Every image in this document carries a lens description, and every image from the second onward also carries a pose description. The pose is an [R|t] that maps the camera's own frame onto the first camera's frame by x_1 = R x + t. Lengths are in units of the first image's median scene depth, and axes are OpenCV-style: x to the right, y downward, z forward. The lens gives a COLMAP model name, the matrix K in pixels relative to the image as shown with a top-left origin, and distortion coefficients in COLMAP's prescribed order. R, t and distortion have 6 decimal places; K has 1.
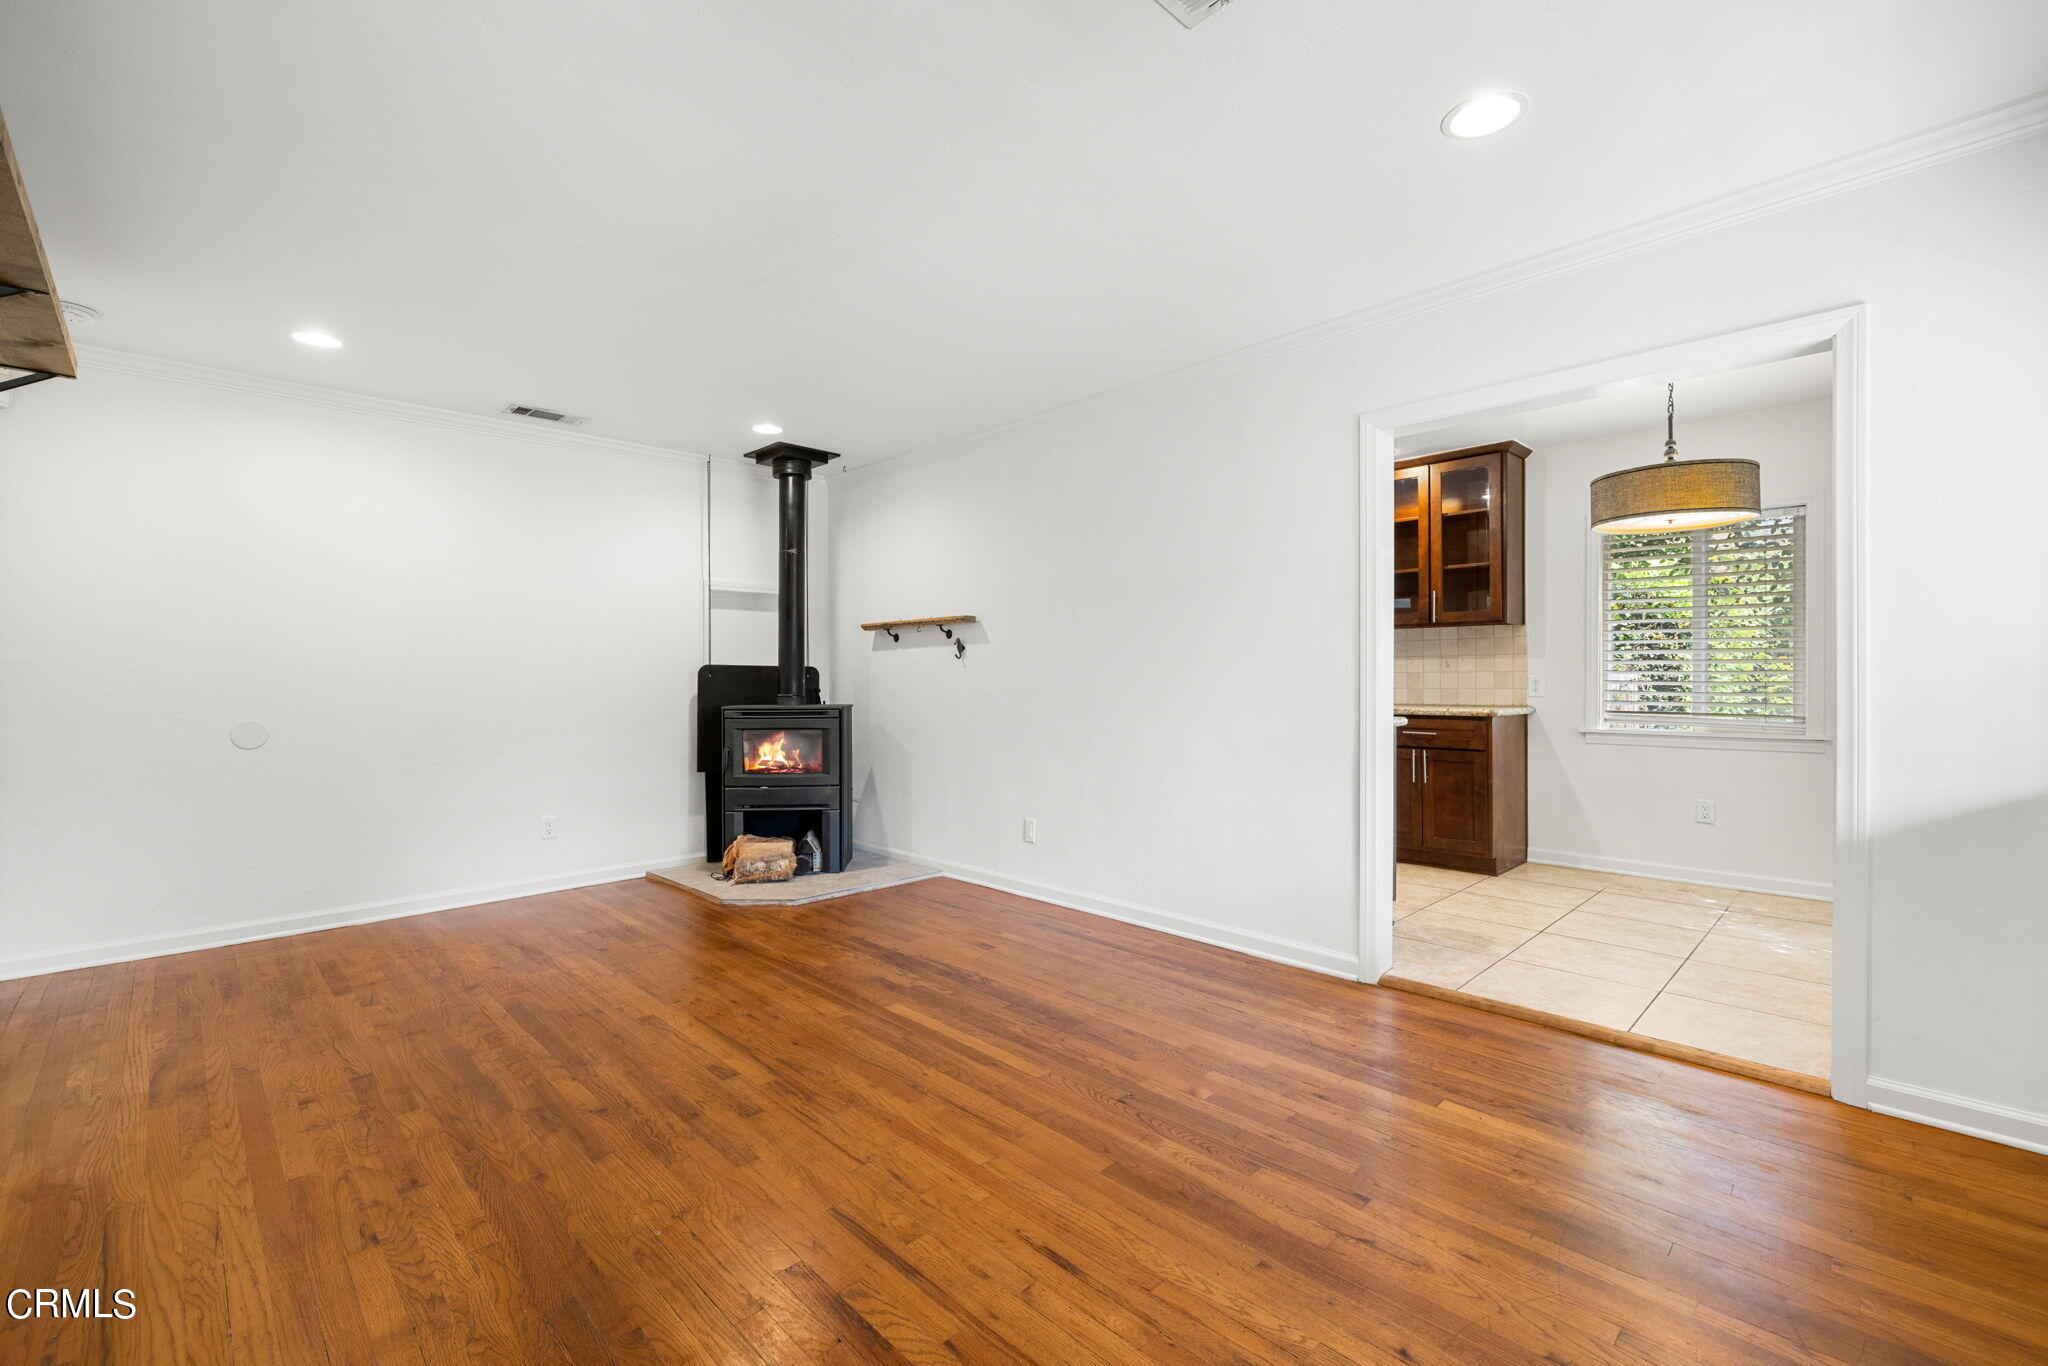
lens RADIAL K [[881.1, 0, 1020.2], [0, 881.1, 682.0], [0, 0, 1]] dist [0.003066, 0.000596]
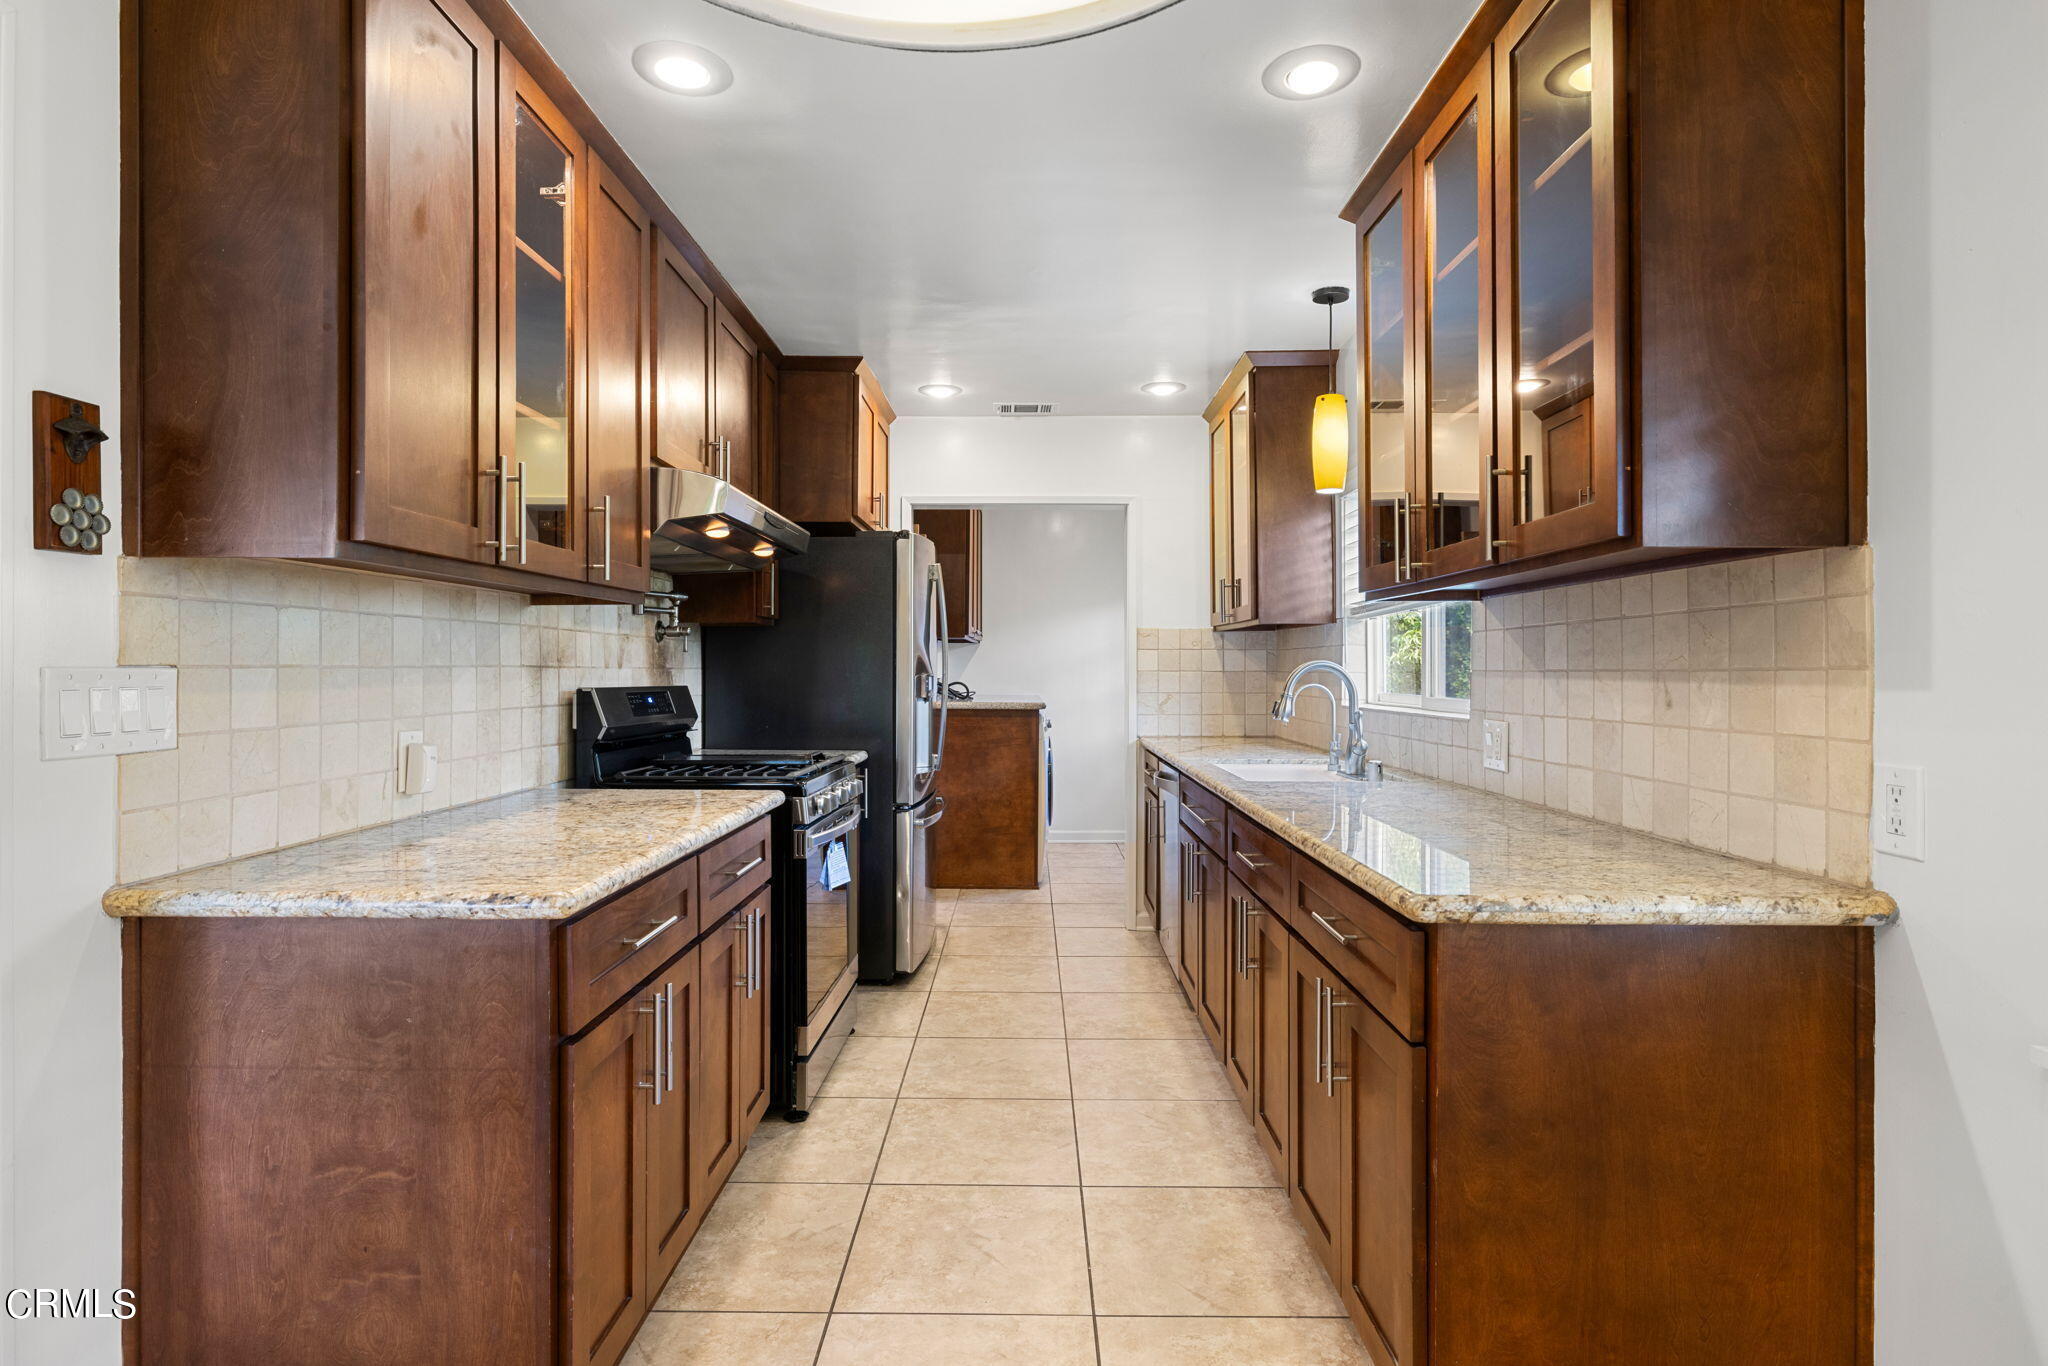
lens RADIAL K [[1044.8, 0, 1018.6], [0, 1044.8, 666.3], [0, 0, 1]] dist [-0.000609, 0.001700]
pose [[0.704860, 0.001080, -0.709346, 0.594509], [-0.004491, 0.999986, -0.002940, -0.029803], [0.709332, 0.005258, 0.704855, 0.622433]]
